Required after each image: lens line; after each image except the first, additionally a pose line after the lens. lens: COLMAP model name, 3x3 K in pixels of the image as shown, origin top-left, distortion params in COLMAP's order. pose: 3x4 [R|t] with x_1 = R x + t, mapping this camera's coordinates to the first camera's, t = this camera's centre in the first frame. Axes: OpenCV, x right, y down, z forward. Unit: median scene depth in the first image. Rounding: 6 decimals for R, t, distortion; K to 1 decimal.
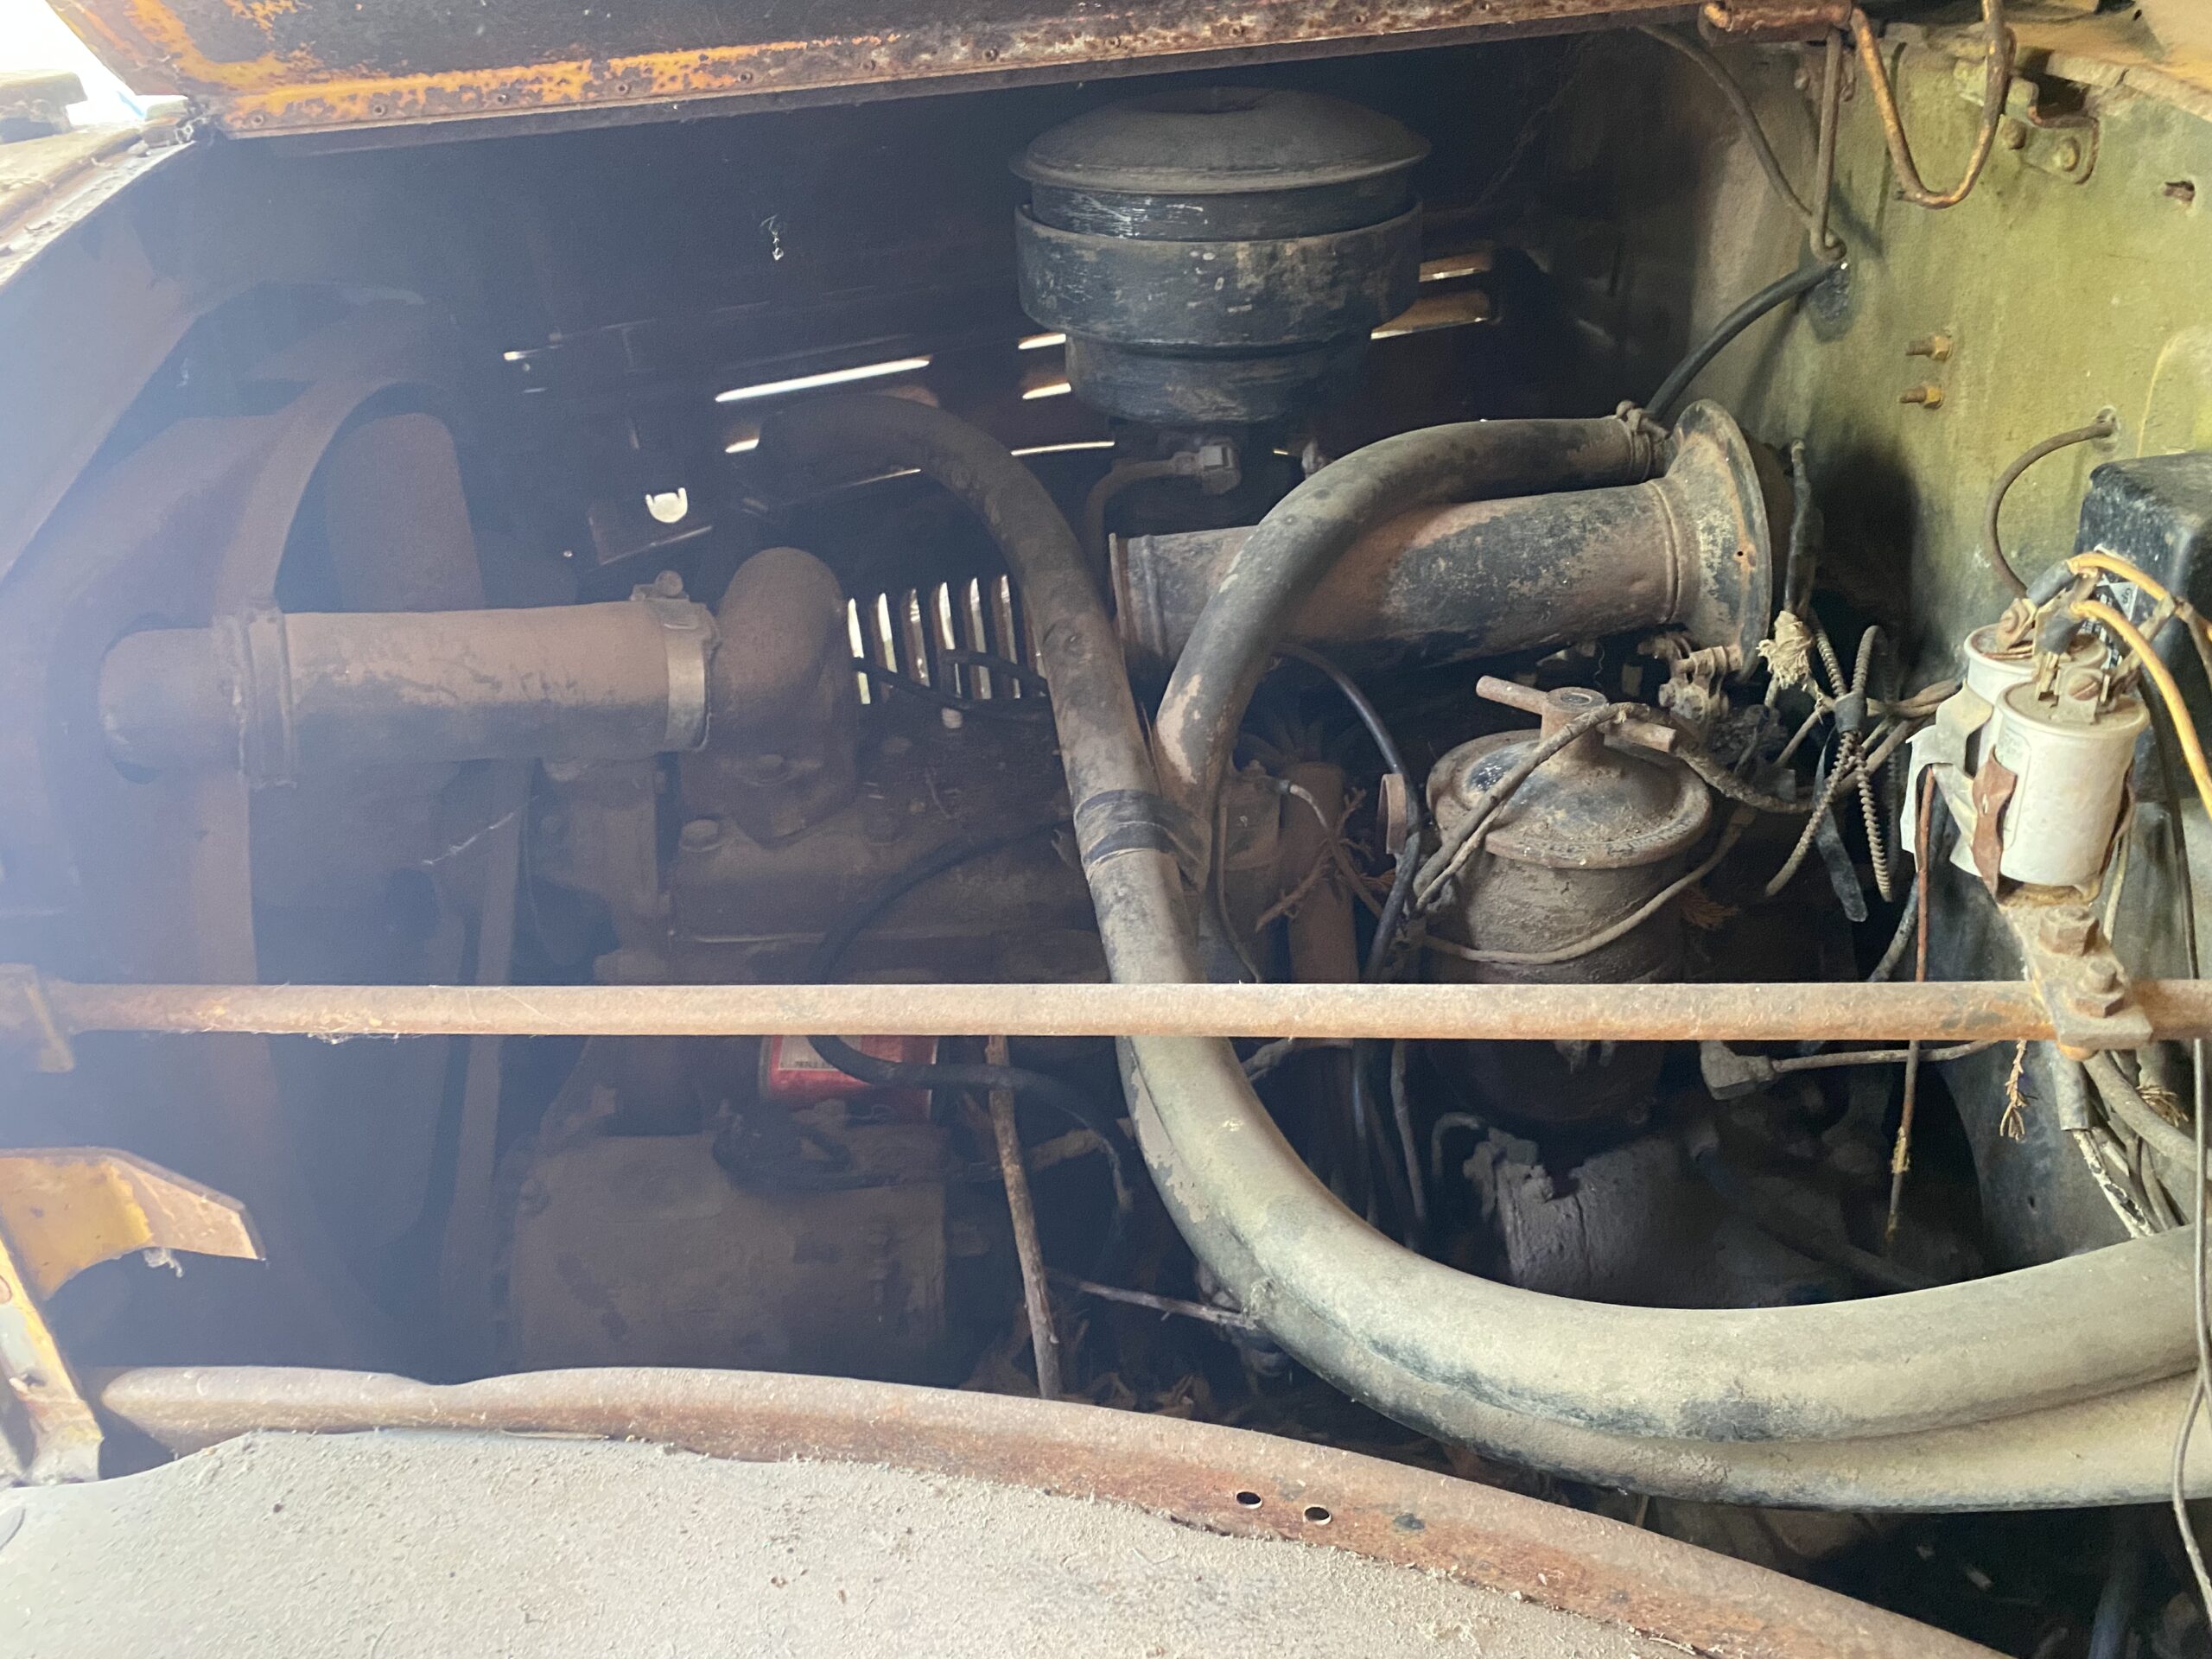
lens RADIAL K [[1703.8, 0, 1105.0], [0, 1703.8, 789.7], [0, 0, 1]] dist [0.009500, -0.000276]
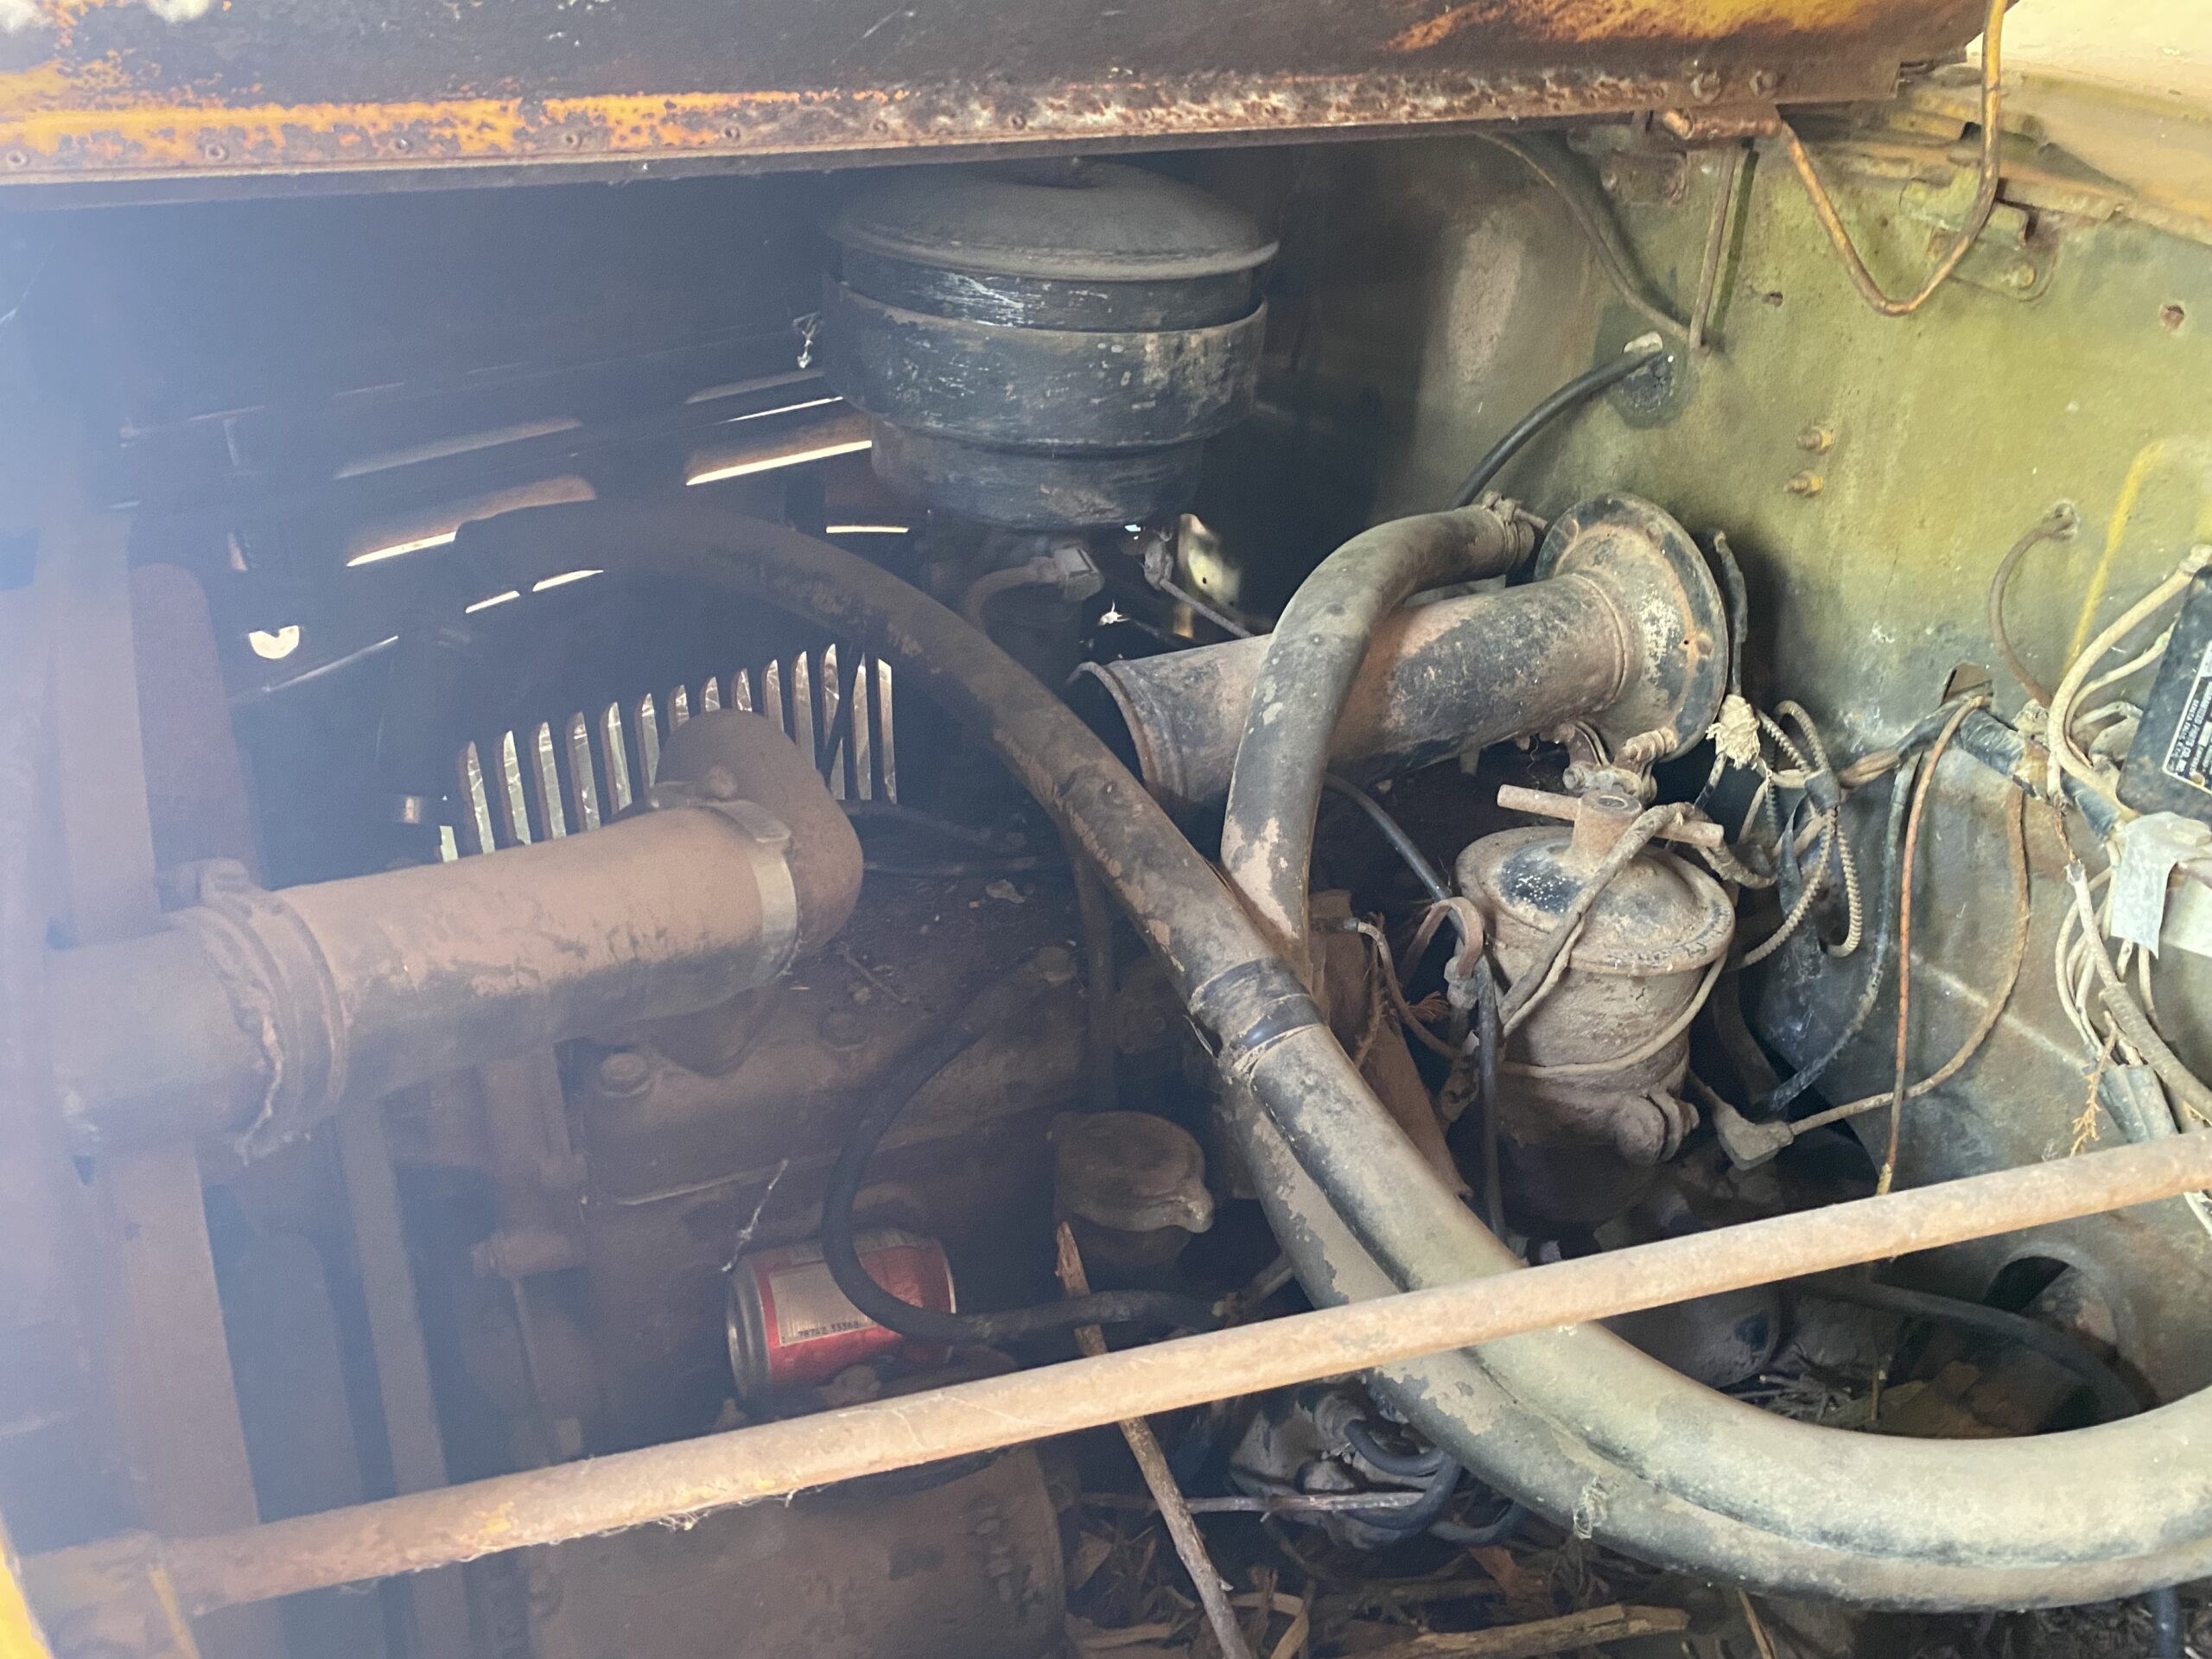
lens RADIAL K [[1685.8, 0, 1102.7], [0, 1685.8, 833.7], [0, 0, 1]] dist [0.020817, -0.016388]
pose [[0.909522, -0.113161, 0.399956, -0.388278], [0.111004, 0.993407, 0.028639, -0.095402], [-0.400560, 0.018349, 0.916087, 0.212378]]
